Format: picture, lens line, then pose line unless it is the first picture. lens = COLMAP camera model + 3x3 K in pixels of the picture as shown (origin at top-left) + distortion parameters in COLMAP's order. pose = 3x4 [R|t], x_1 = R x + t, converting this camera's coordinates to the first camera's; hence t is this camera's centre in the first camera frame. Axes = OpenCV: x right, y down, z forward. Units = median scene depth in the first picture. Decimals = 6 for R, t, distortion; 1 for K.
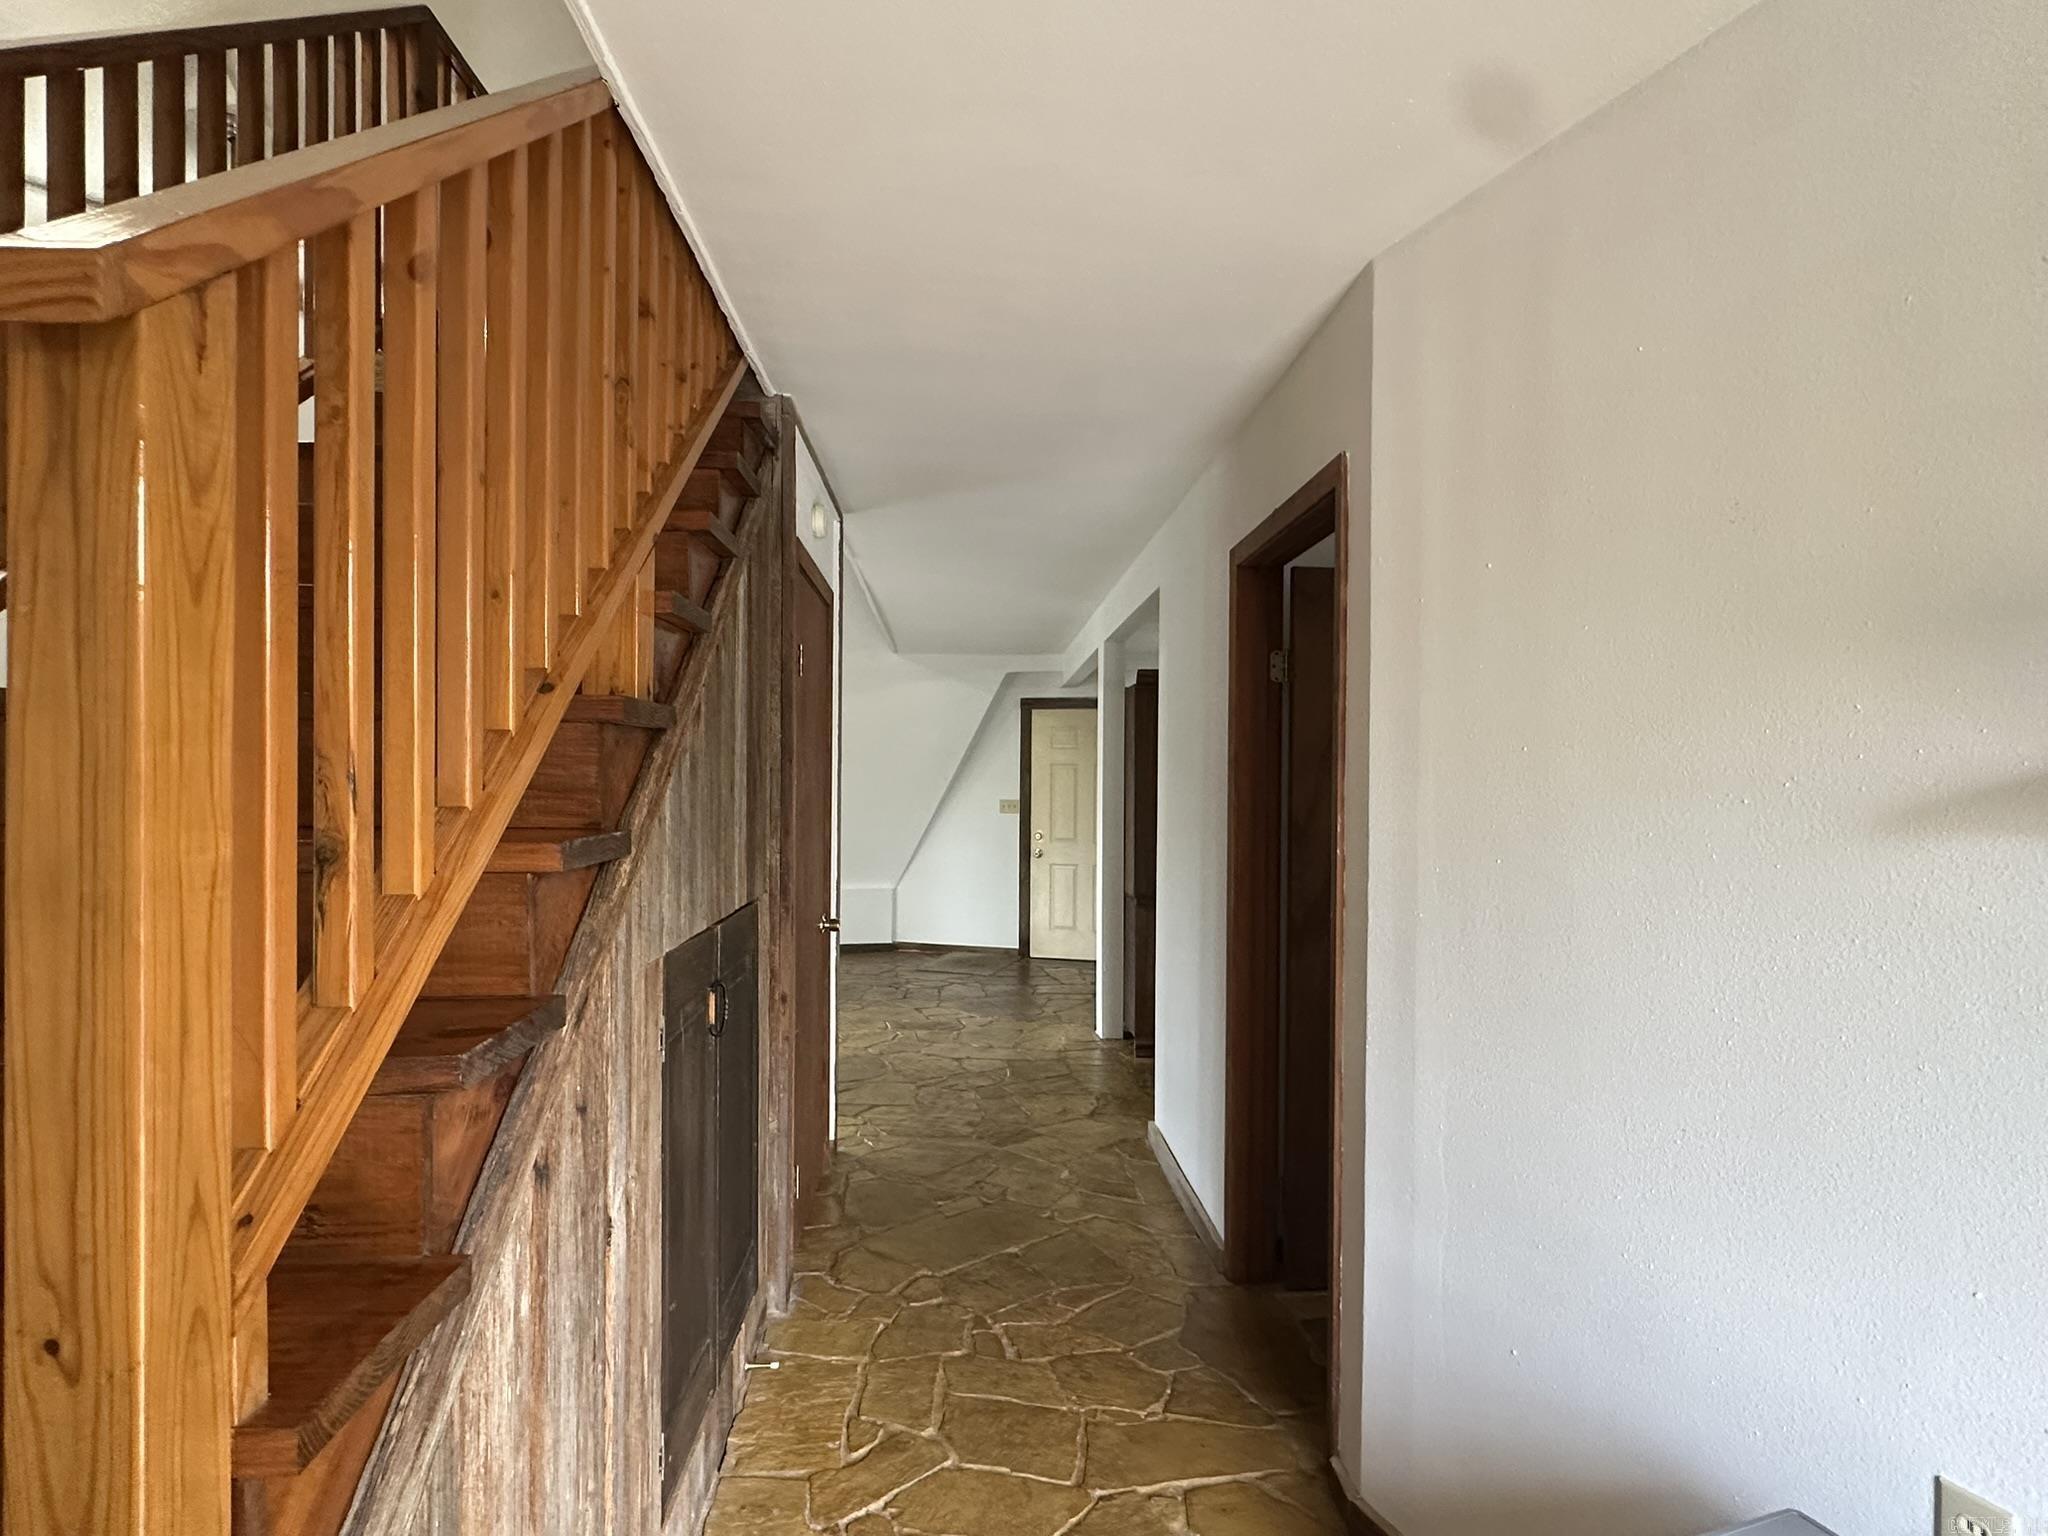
lens RADIAL K [[1098.0, 0, 1019.5], [0, 1098.0, 781.6], [0, 0, 1]] dist [-0.001466, 0.000489]
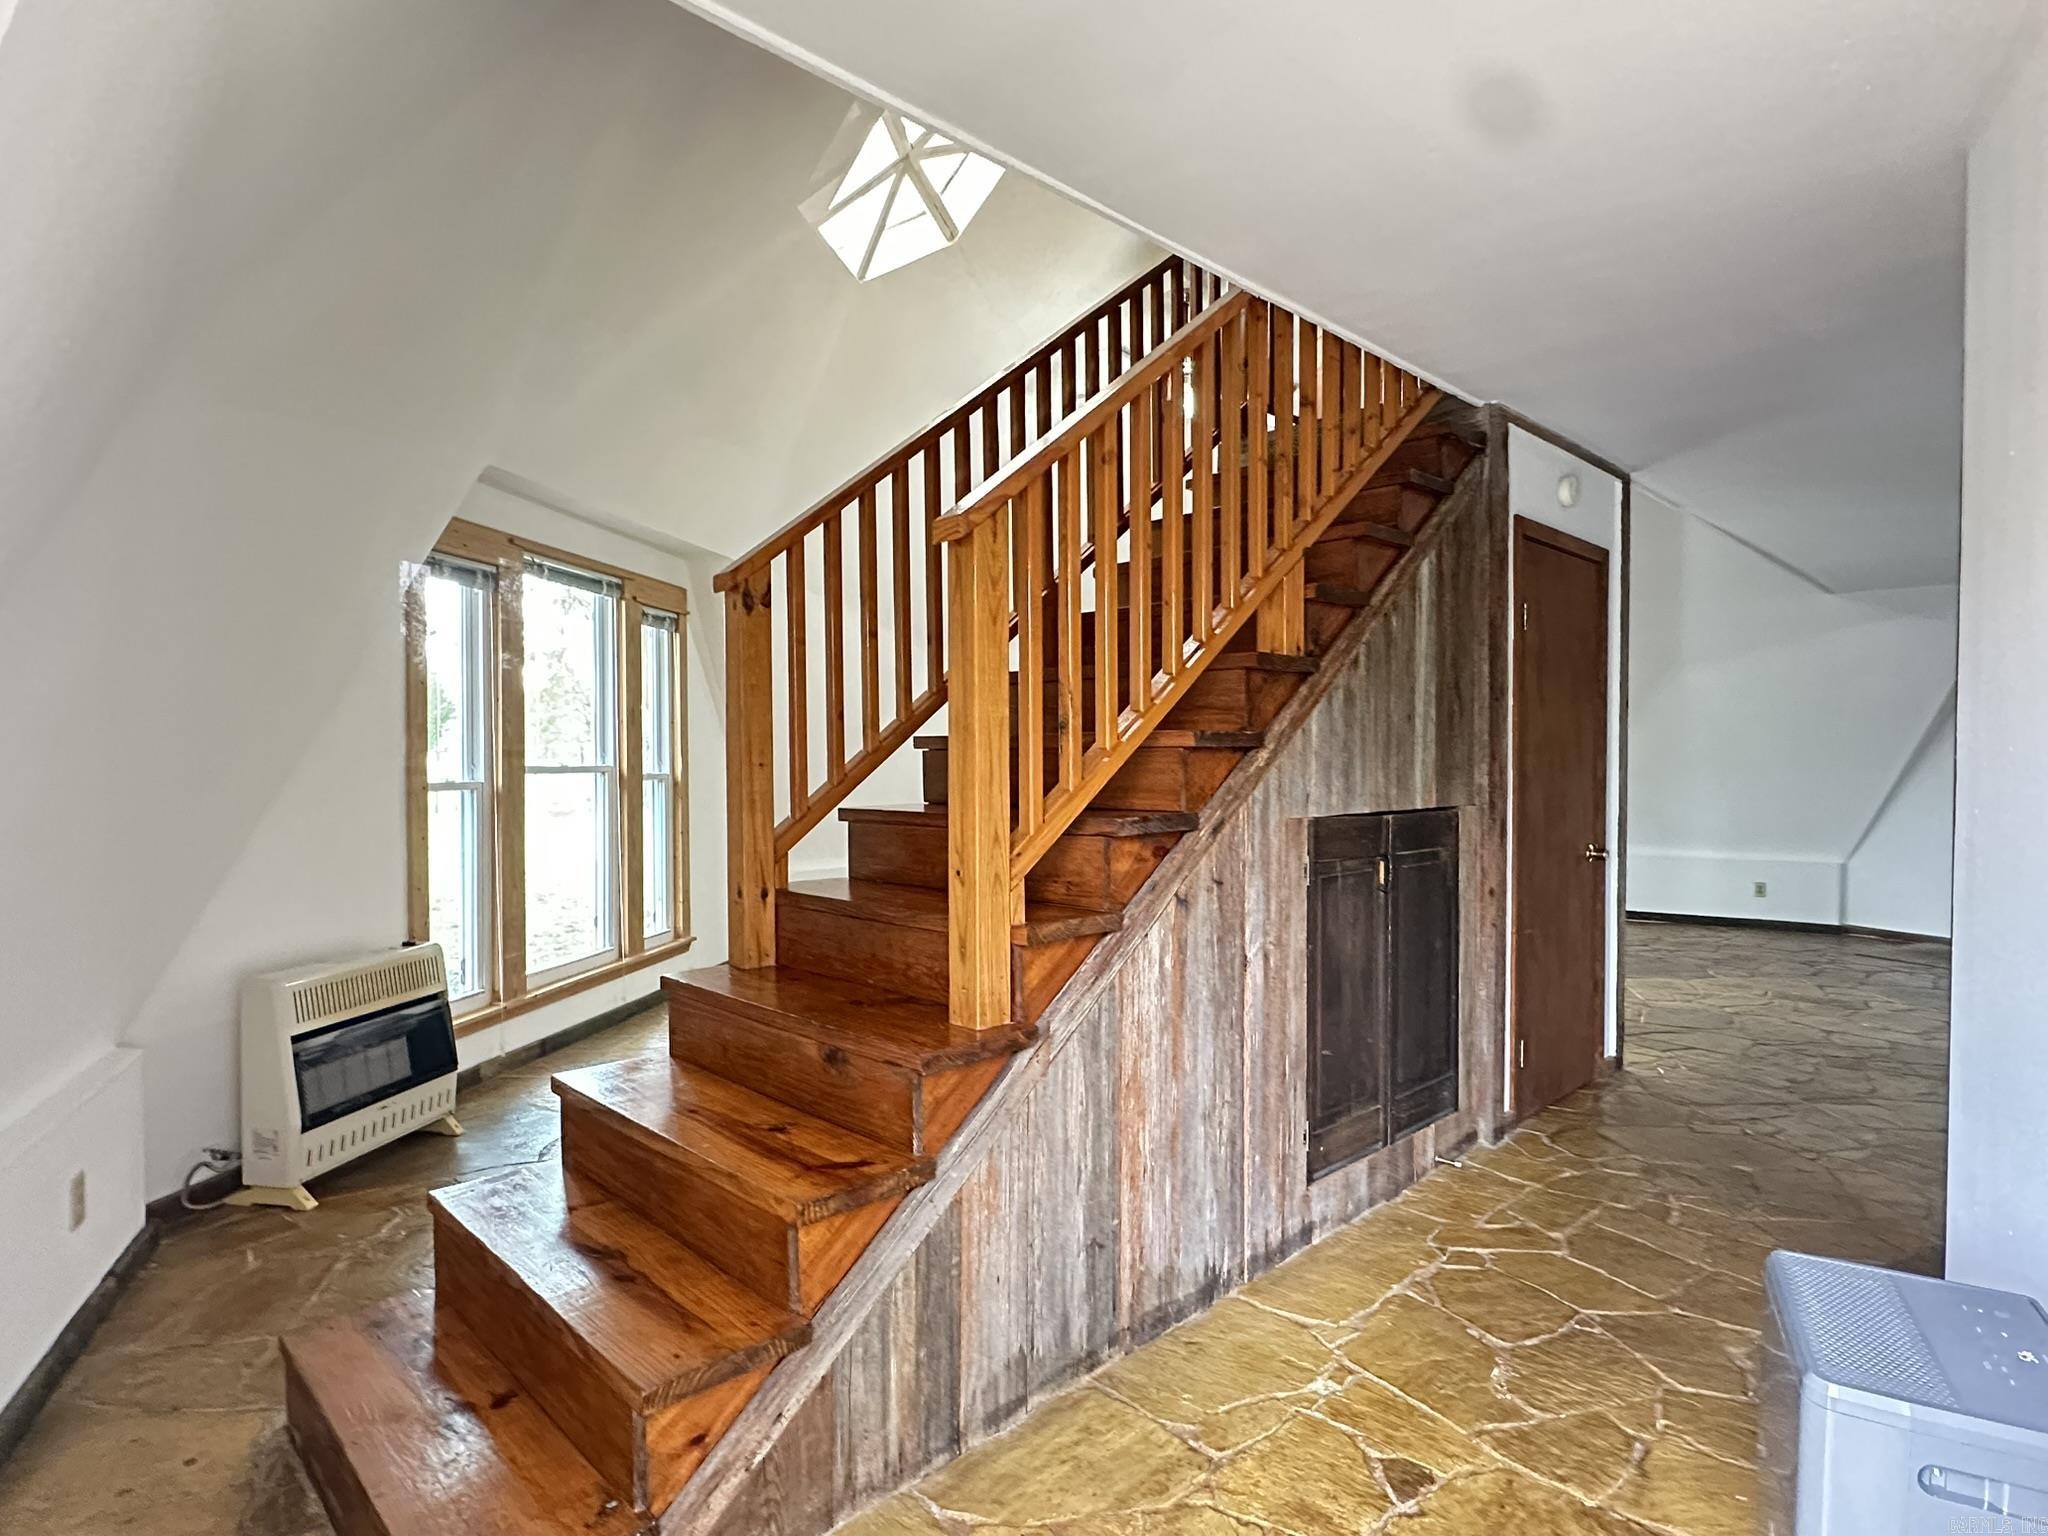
lens RADIAL K [[1098.0, 0, 1019.5], [0, 1098.0, 781.6], [0, 0, 1]] dist [-0.001466, 0.000489]
pose [[0.653274, 0.006467, -0.757094, 0.648769], [0.005651, 0.999894, 0.013417, 0.092240], [0.757101, -0.013044, 0.653168, -0.364428]]
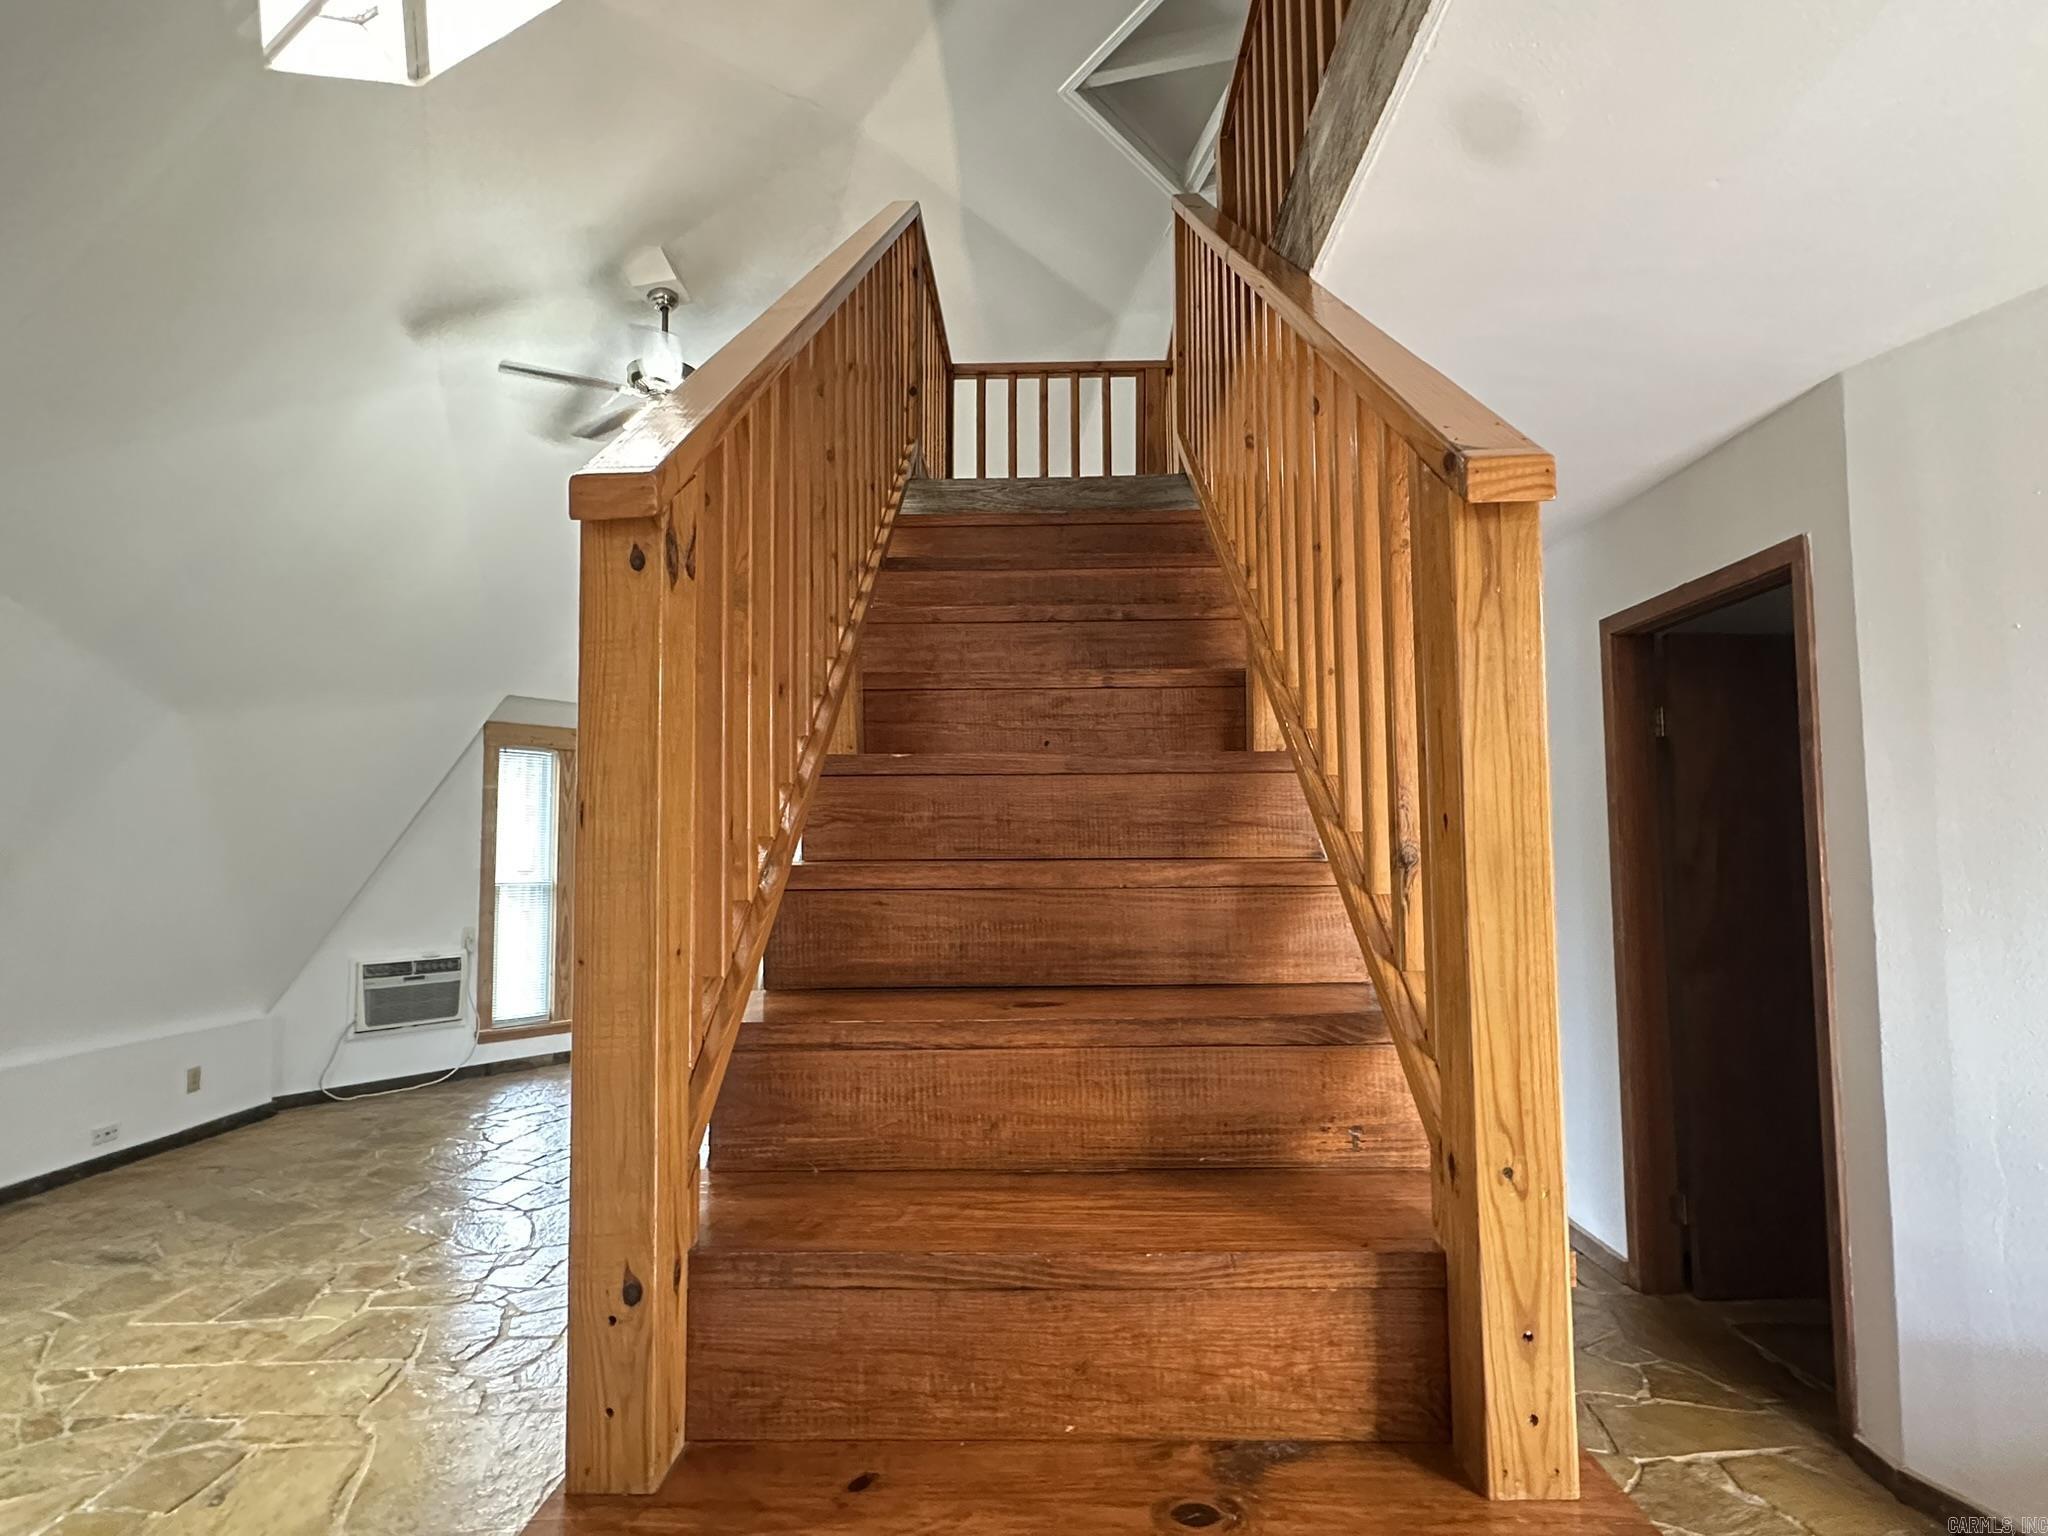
lens RADIAL K [[1062.6, 0, 1020.8], [0, 1062.6, 780.5], [0, 0, 1]] dist [-0.002486, 0.000086]
pose [[0.996379, -0.020638, -0.082477, -0.591203], [0.015173, 0.997682, -0.066343, 0.029031], [0.083655, 0.064851, 0.994382, -0.220018]]
